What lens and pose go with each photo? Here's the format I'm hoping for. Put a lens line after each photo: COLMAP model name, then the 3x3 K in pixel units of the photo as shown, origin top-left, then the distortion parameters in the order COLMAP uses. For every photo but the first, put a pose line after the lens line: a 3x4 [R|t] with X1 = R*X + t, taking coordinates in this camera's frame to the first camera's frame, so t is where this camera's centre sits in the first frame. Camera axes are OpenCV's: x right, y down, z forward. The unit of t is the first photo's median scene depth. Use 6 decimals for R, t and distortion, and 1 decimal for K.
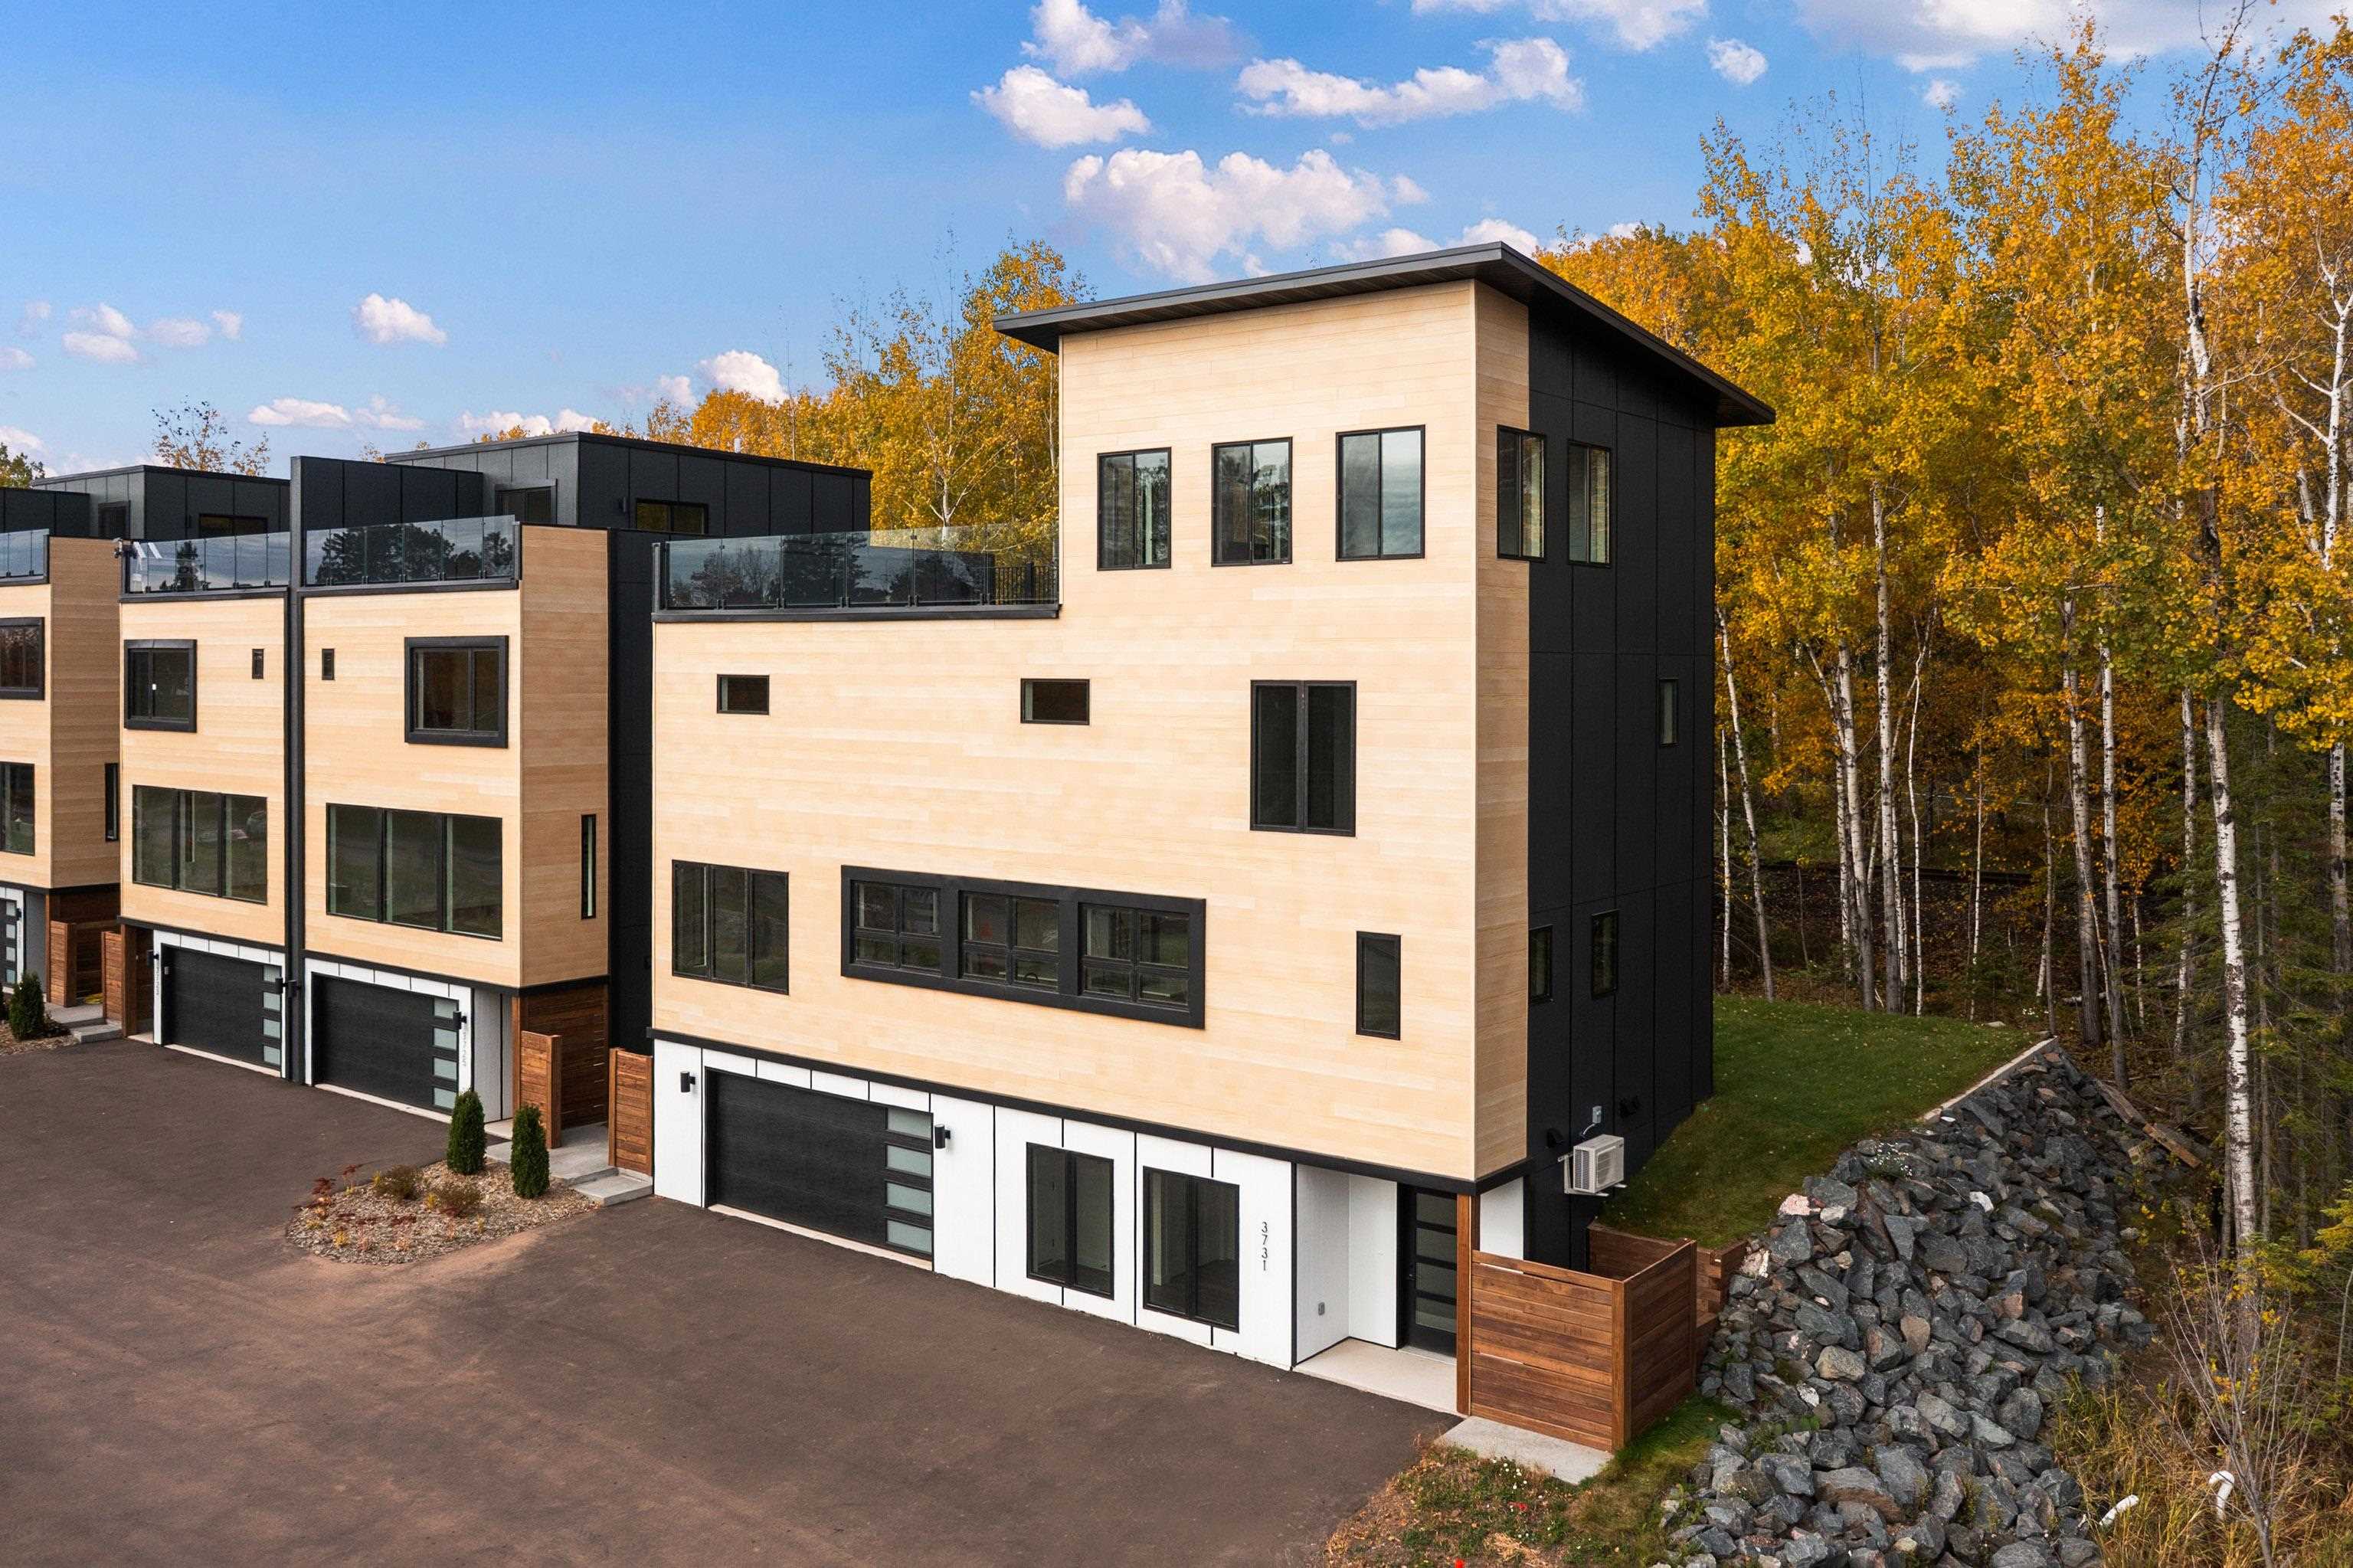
lens RADIAL K [[1882.2, 0, 1237.9], [0, 1882.2, 699.8], [0, 0, 1]] dist [-0.018907, -0.003742]
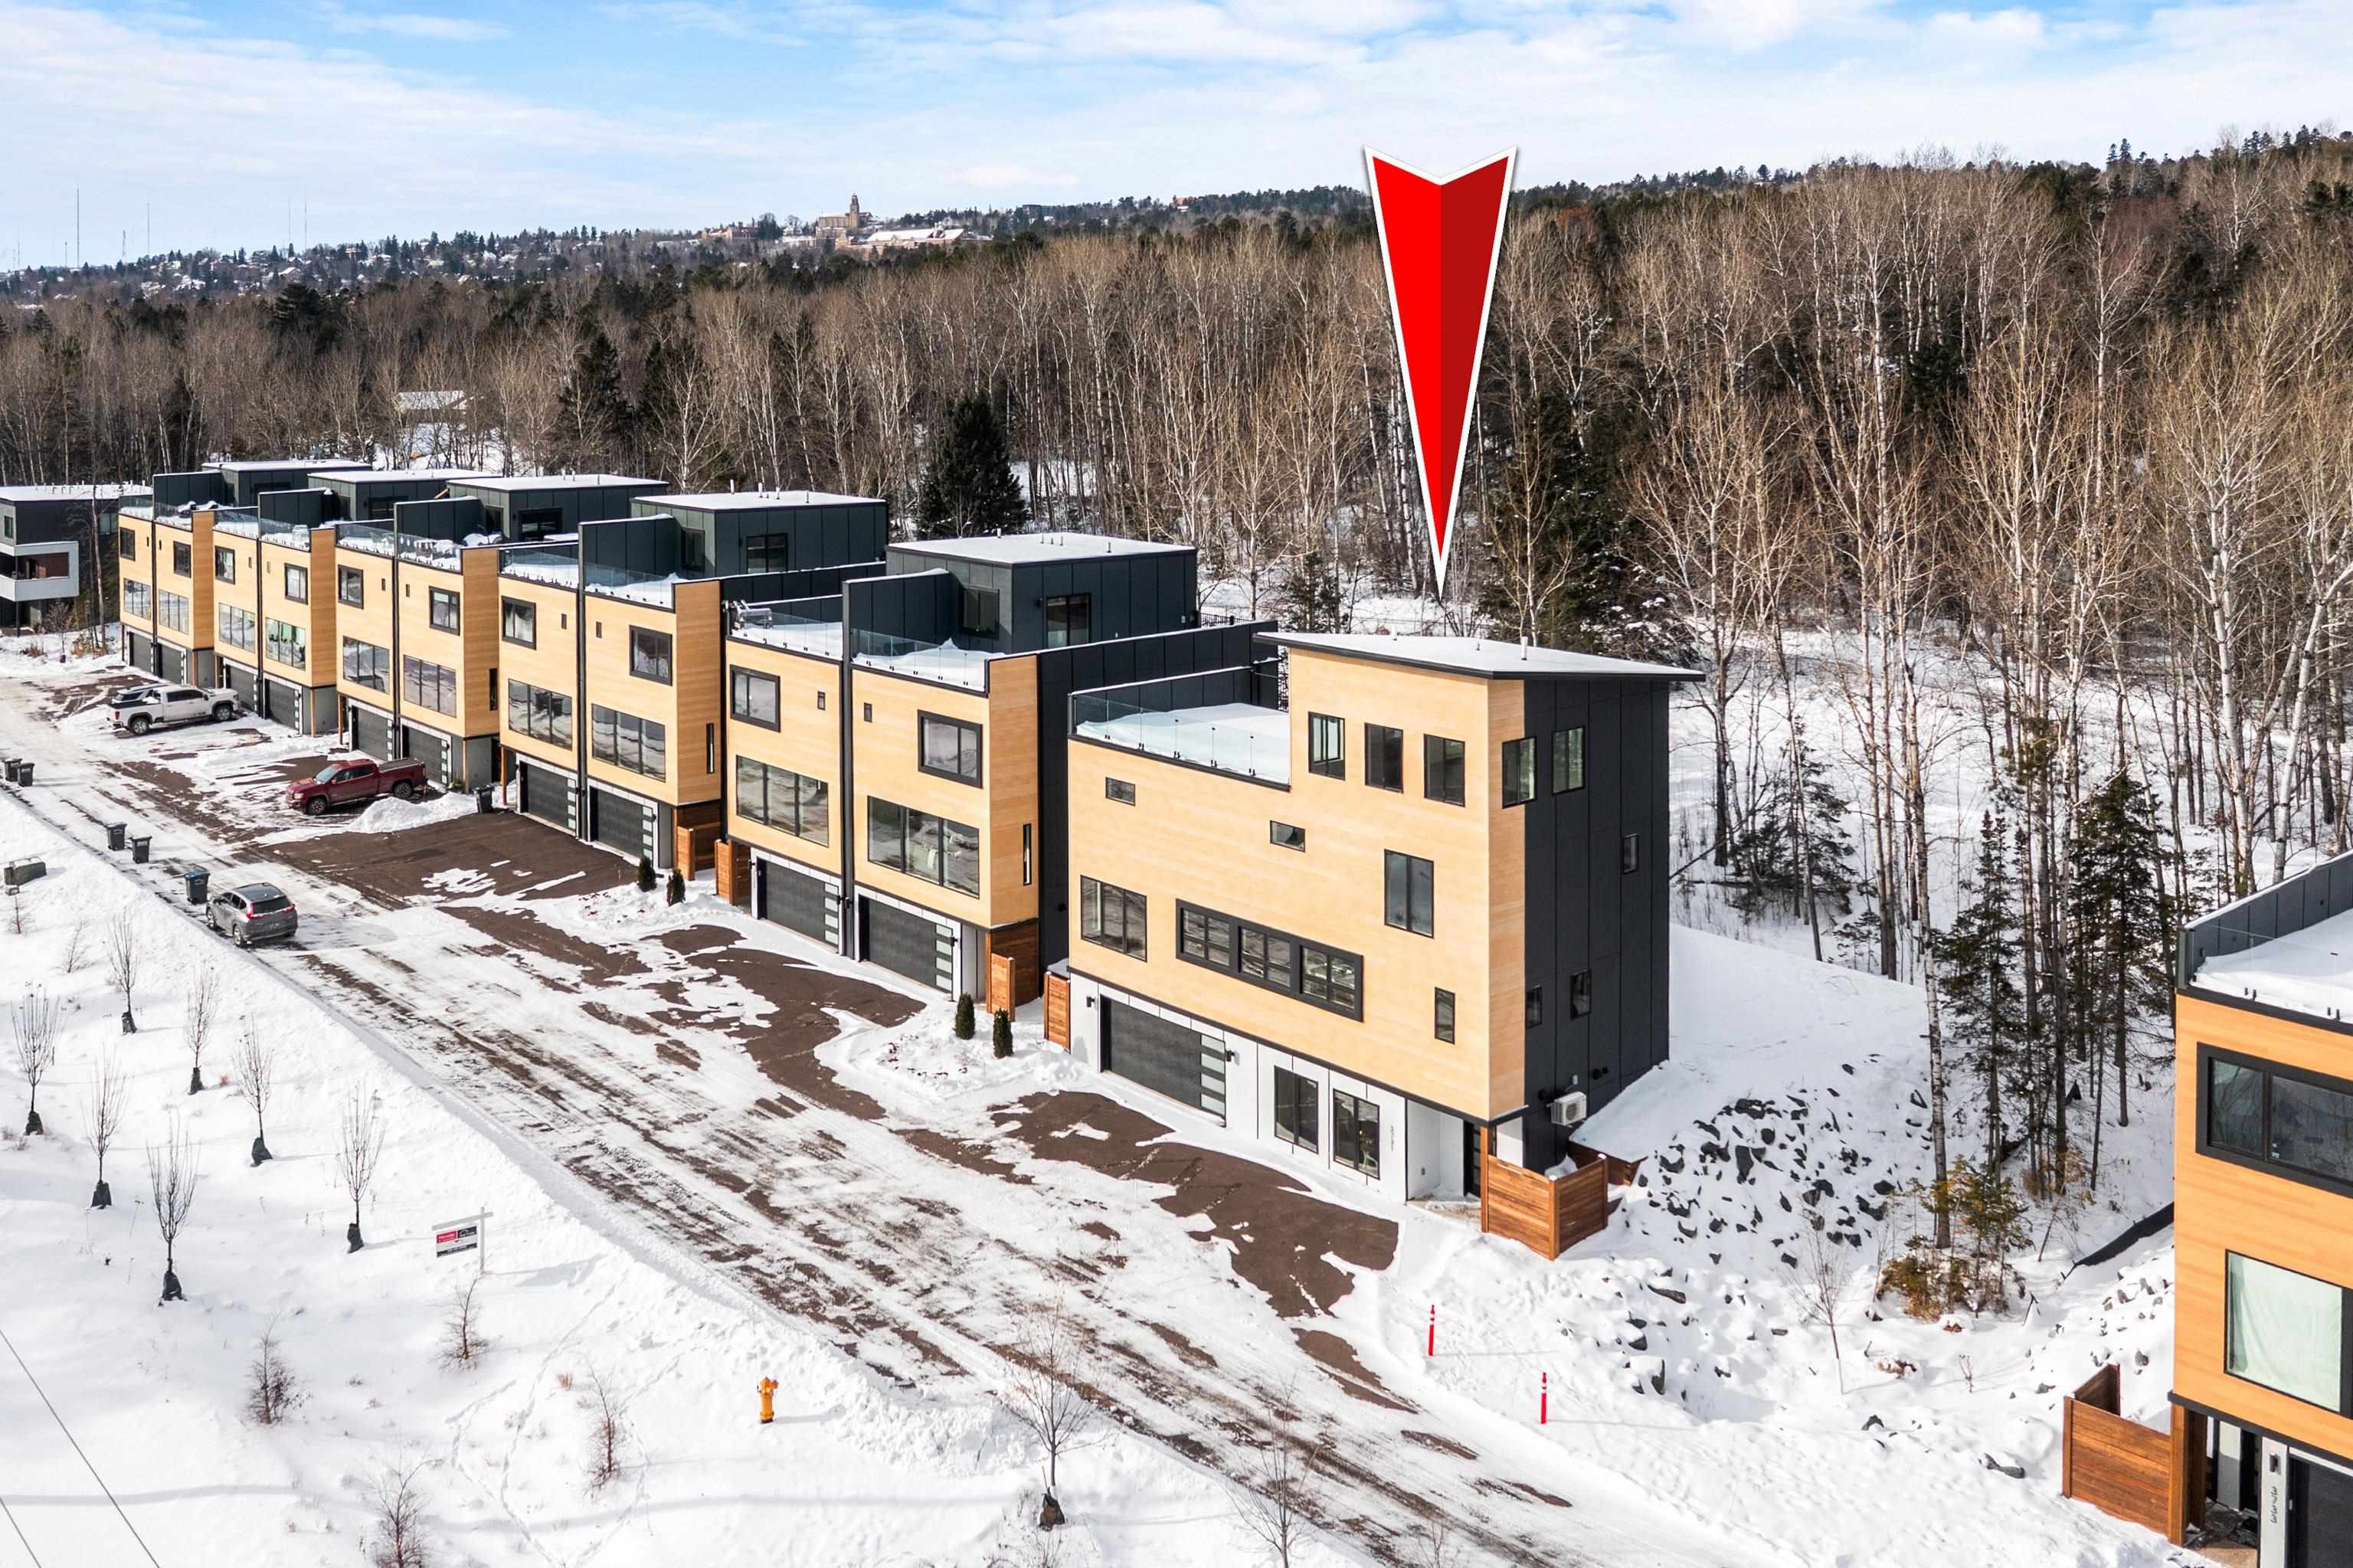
lens RADIAL K [[2015.0, 0, 1158.6], [0, 2015.0, 425.7], [0, 0, 1]] dist [-0.021489, -0.003352]
pose [[0.978382, 0.002429, -0.206790, 0.160927], [0.004876, 0.999382, 0.034810, -0.404714], [0.206746, -0.035066, 0.977766, -0.822377]]
